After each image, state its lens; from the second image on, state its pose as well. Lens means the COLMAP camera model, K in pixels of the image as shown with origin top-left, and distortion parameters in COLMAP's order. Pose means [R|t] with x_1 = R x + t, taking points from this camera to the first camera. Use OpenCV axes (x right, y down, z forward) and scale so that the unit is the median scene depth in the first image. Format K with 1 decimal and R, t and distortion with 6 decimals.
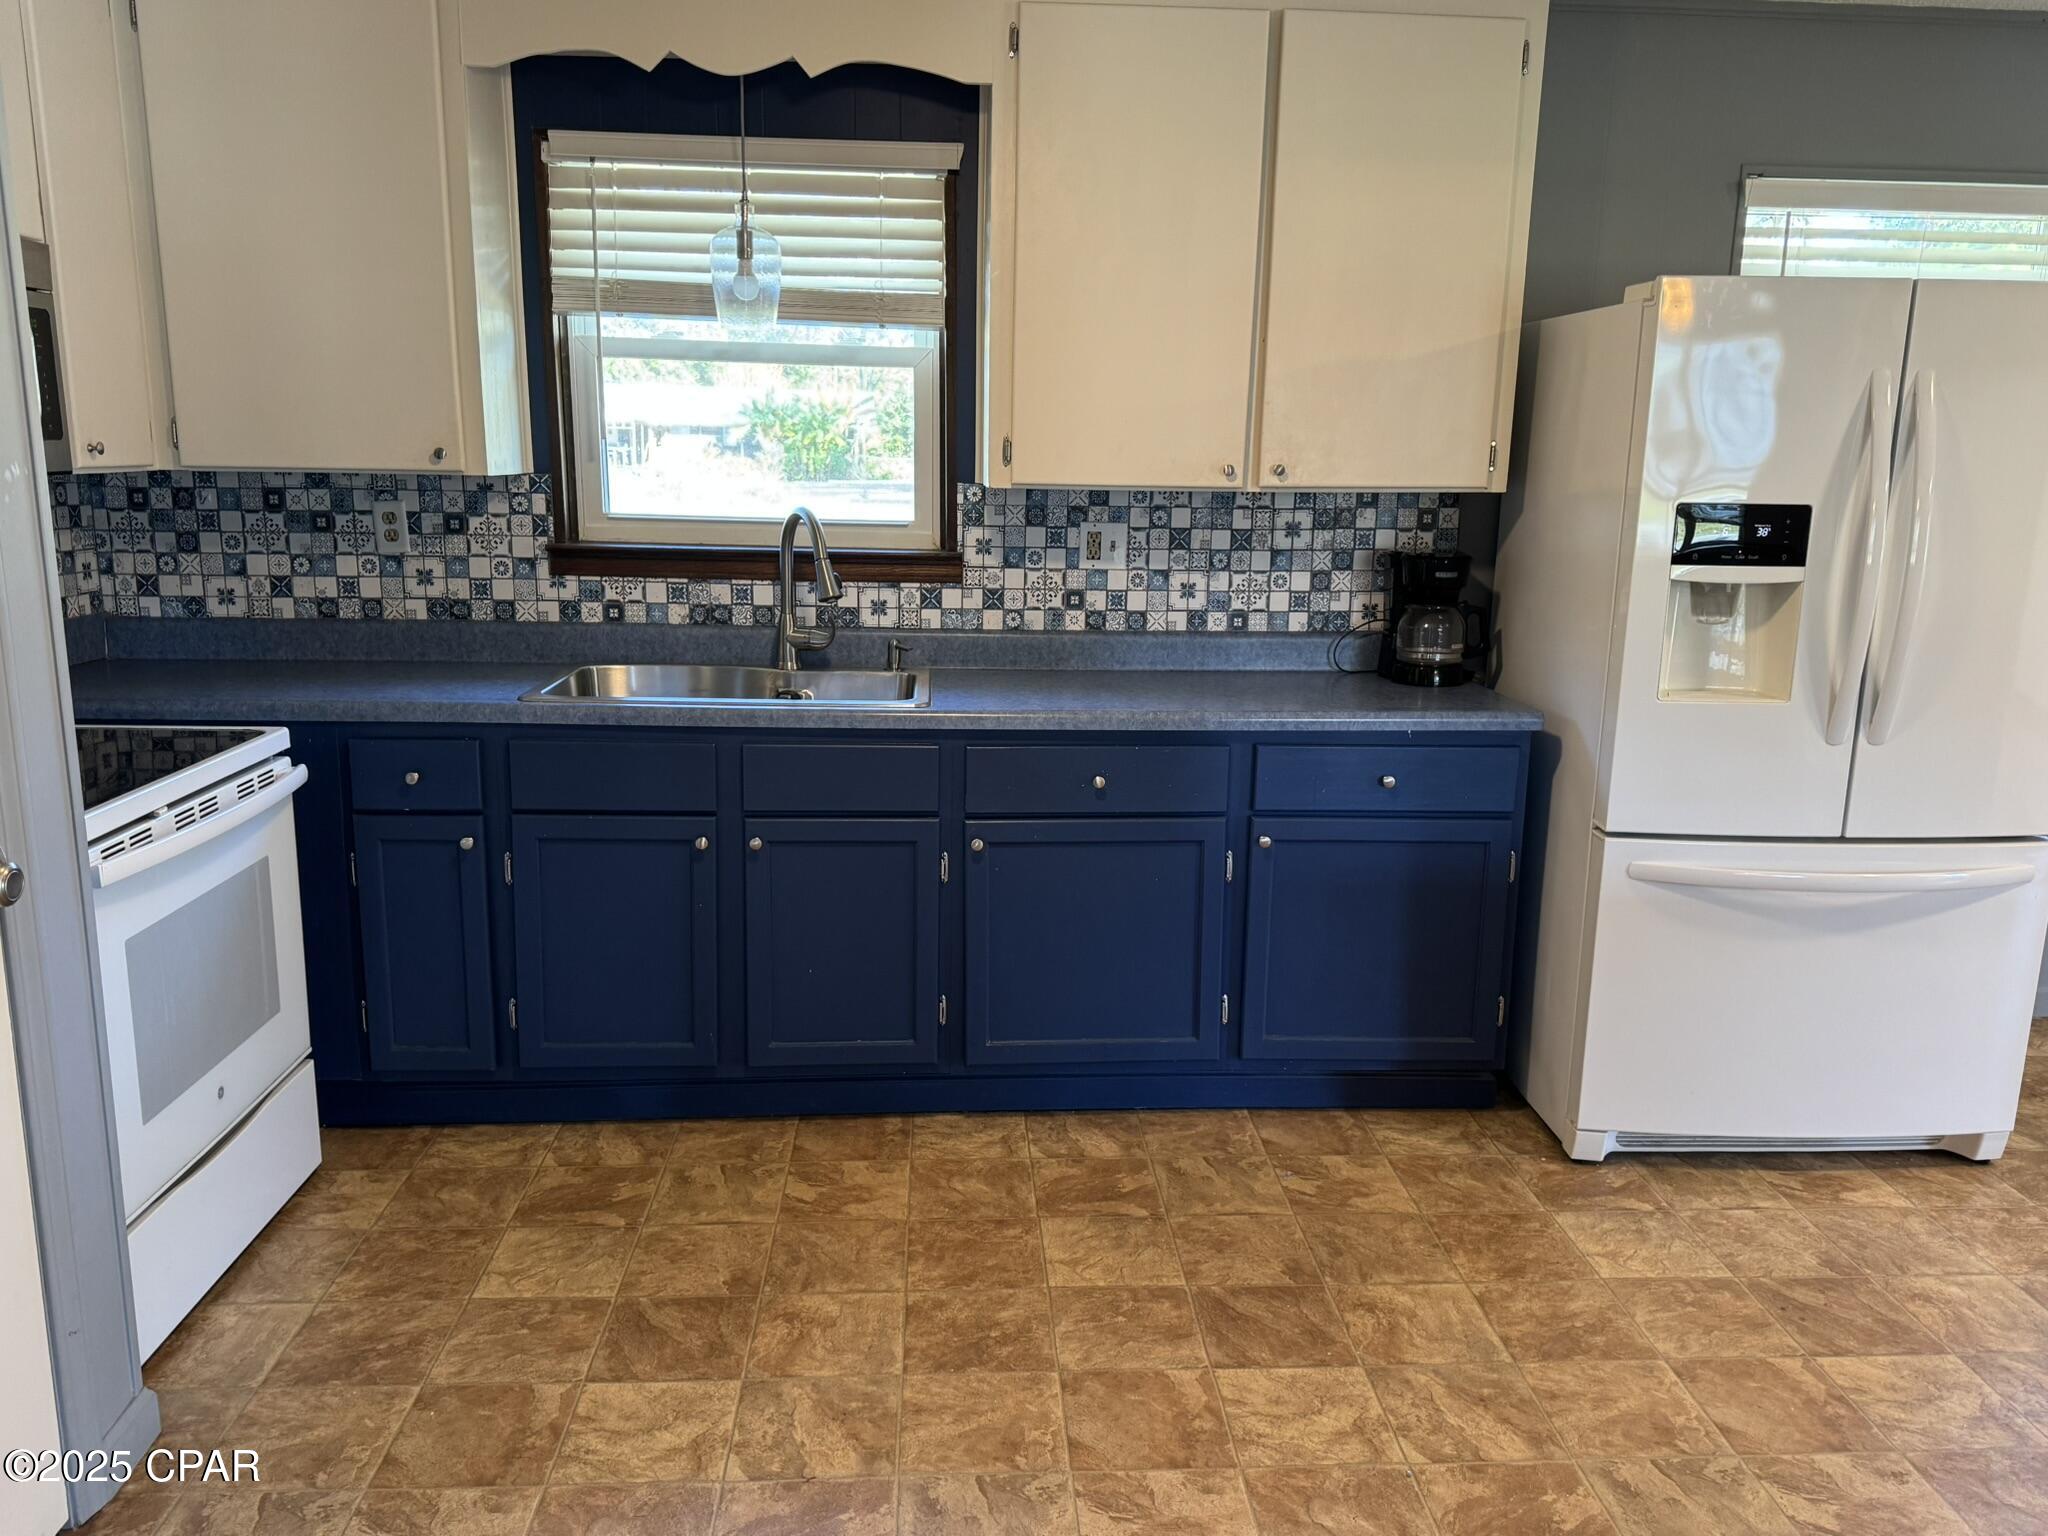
lens RADIAL K [[1533.7, 0, 1037.9], [0, 1533.7, 780.1], [0, 0, 1]] dist [0.066334, -0.085910]
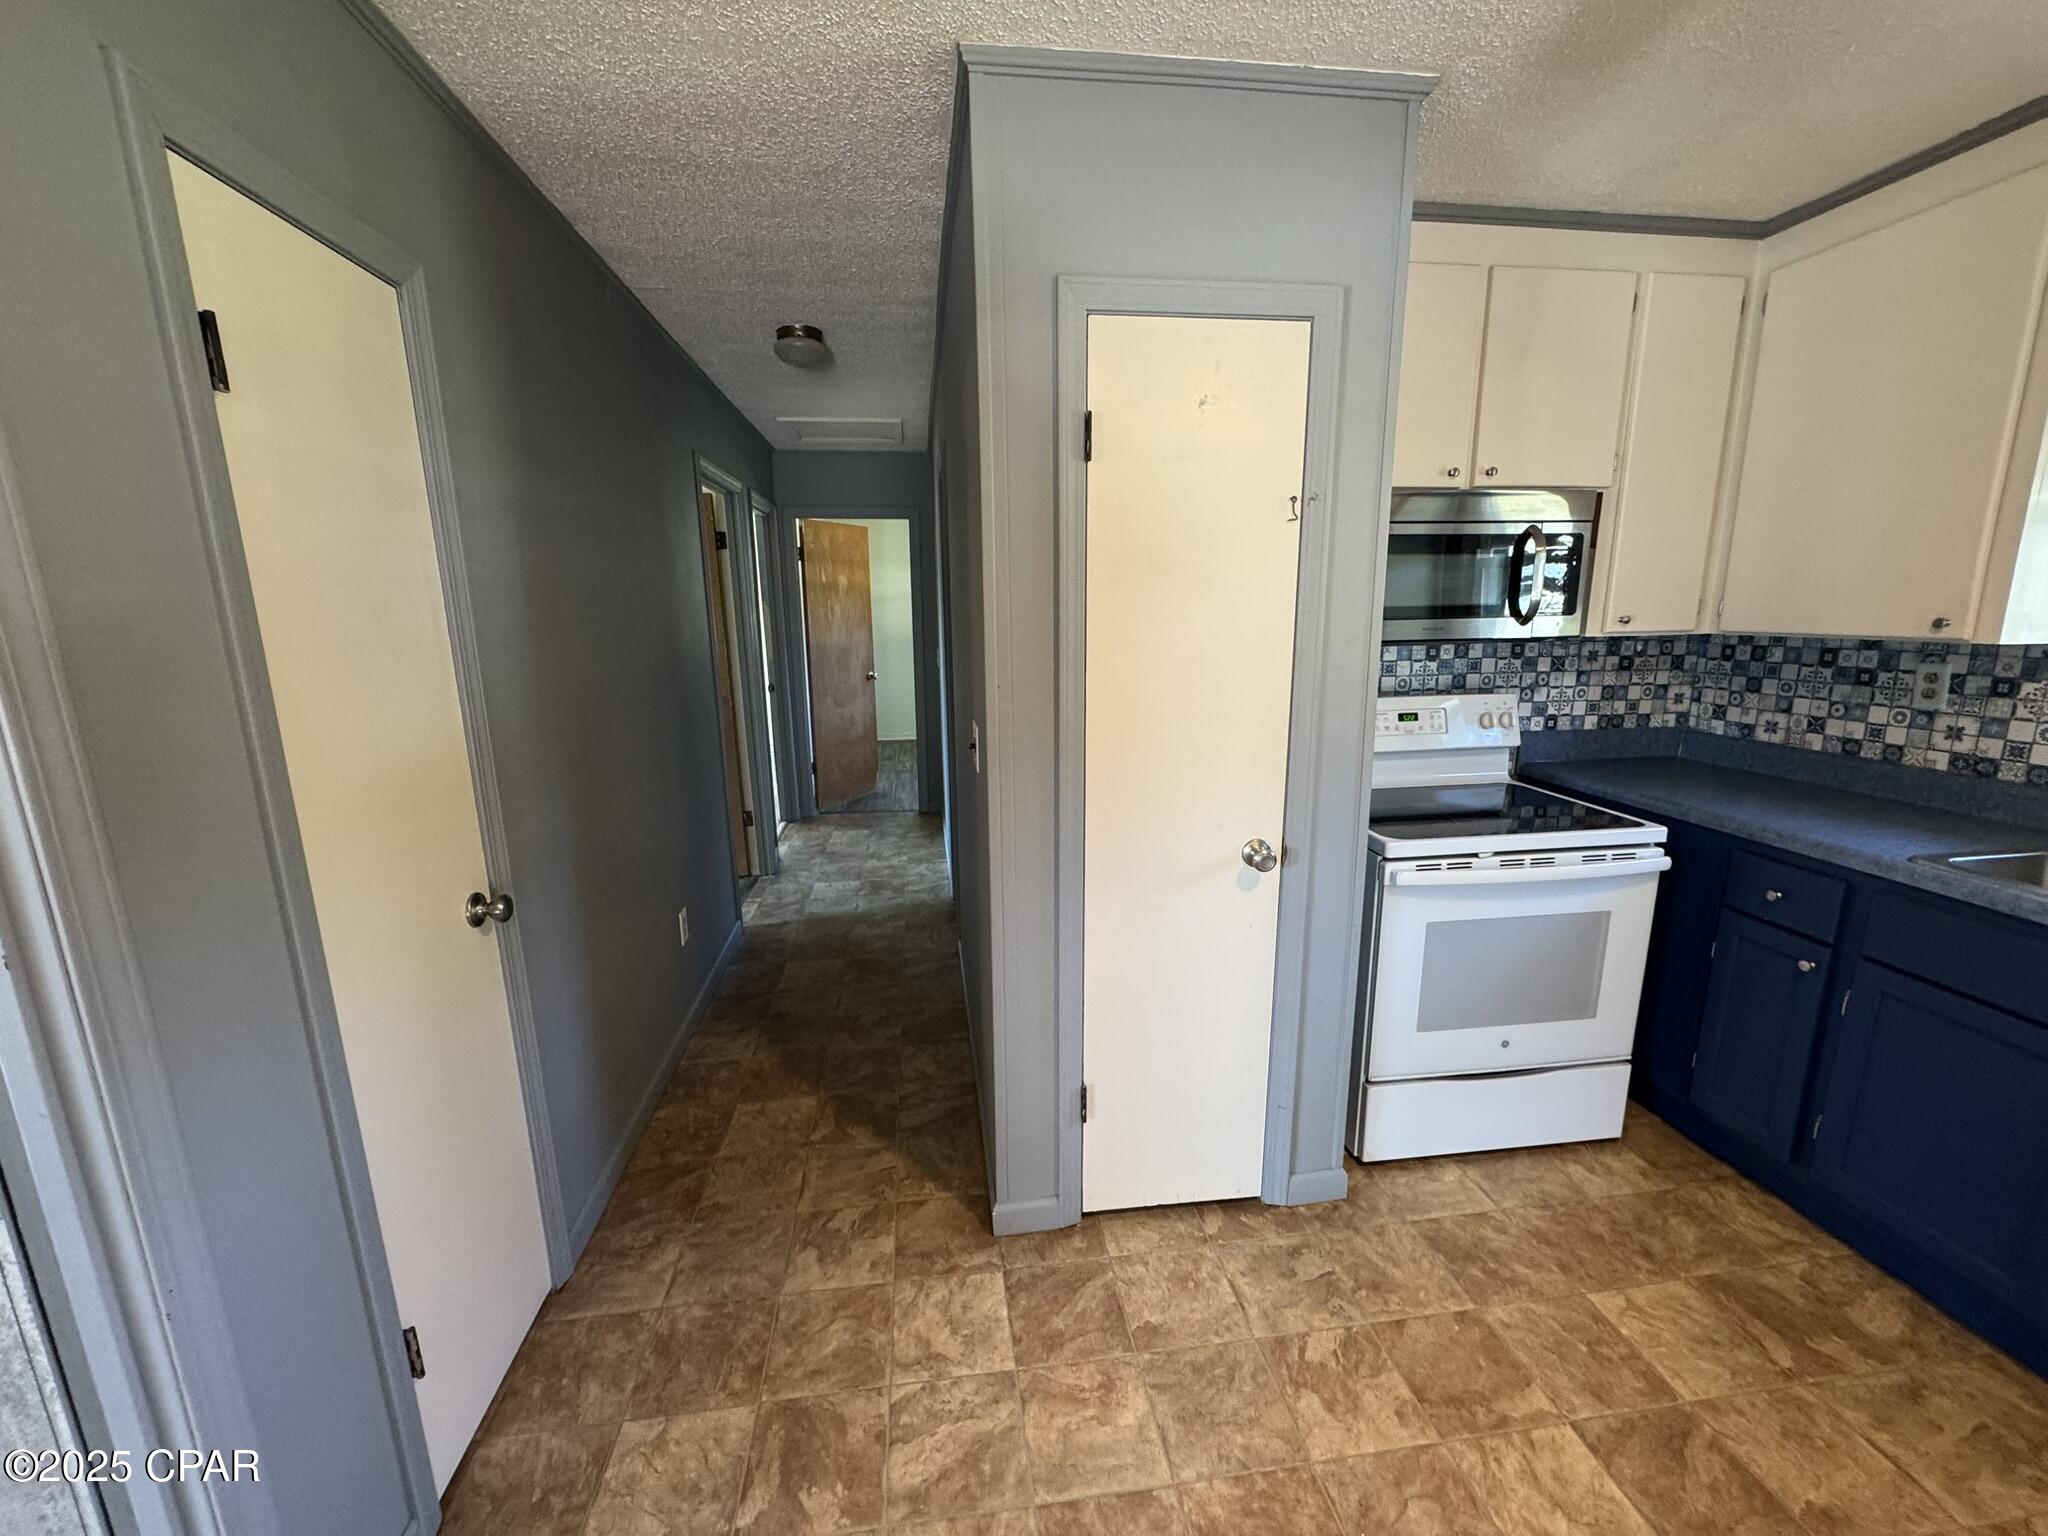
lens RADIAL K [[813.9, 0, 1023.0], [0, 813.9, 767.3], [0, 0, 1]] dist [-0.000789, 0.000369]
pose [[0.069815, 0.179688, -0.981243, 0.144649], [-0.195042, 0.967118, 0.163224, -0.082096], [0.978307, 0.179988, 0.102567, 0.336790]]
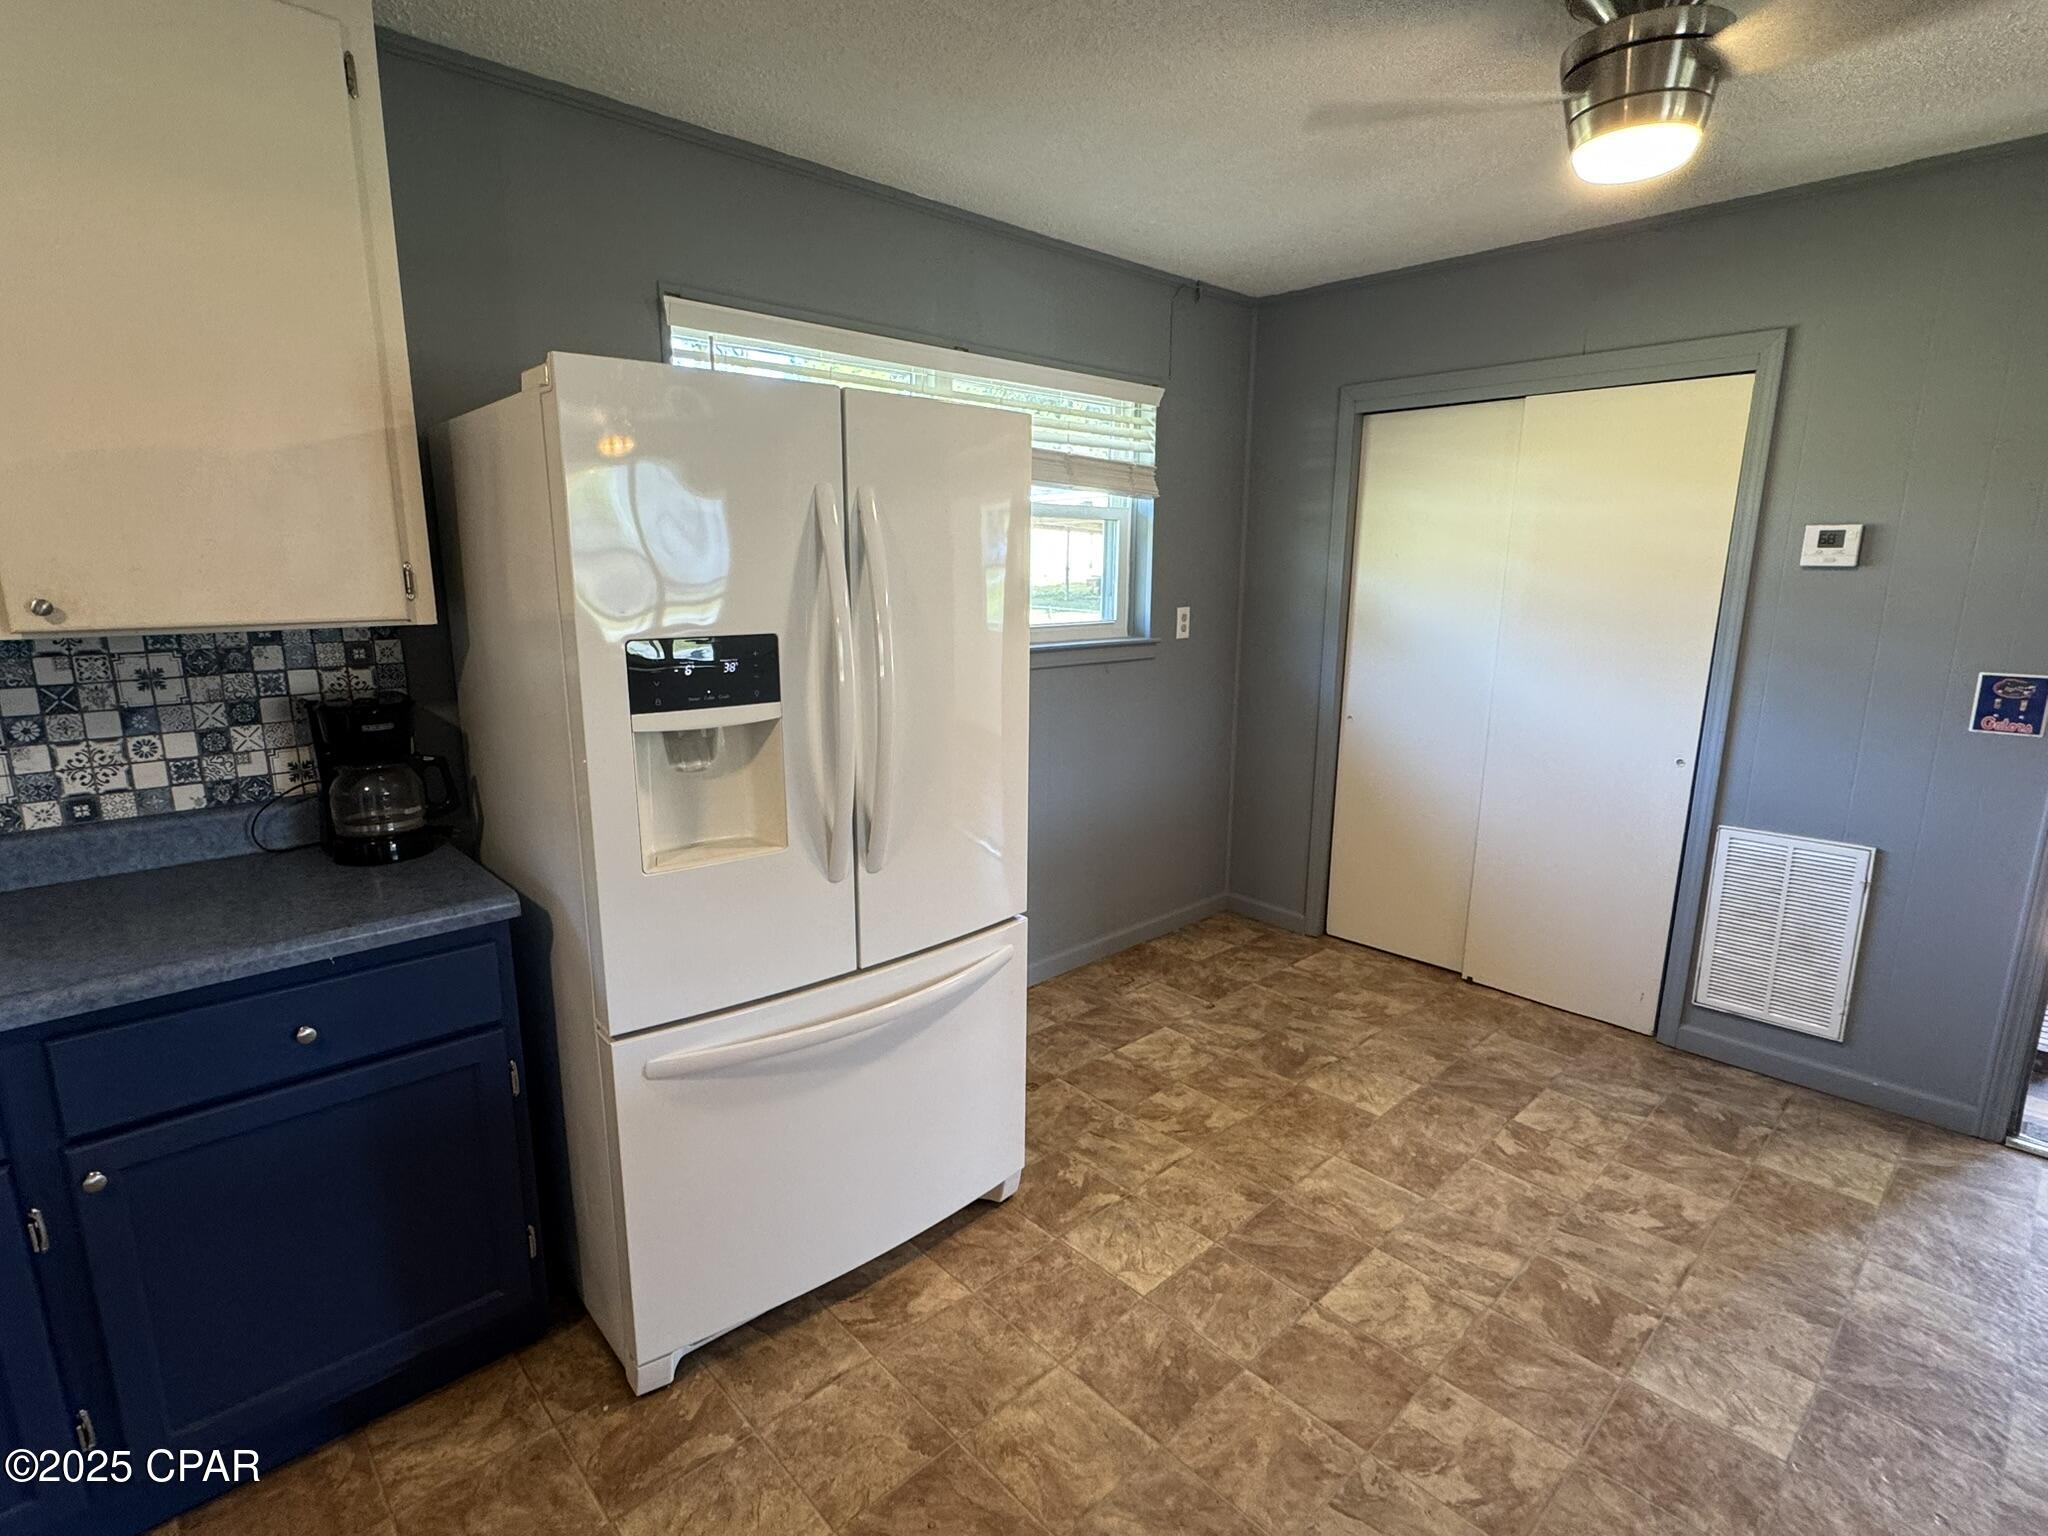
lens RADIAL K [[1002.8, 0, 1021.7], [0, 1002.8, 771.6], [0, 0, 1]] dist [0.000254, -0.001128]
pose [[0.768294, -0.142517, 0.624029, 0.209266], [0.141888, 0.988564, 0.051080, -0.096653], [-0.624173, 0.049298, 0.779730, 0.413612]]
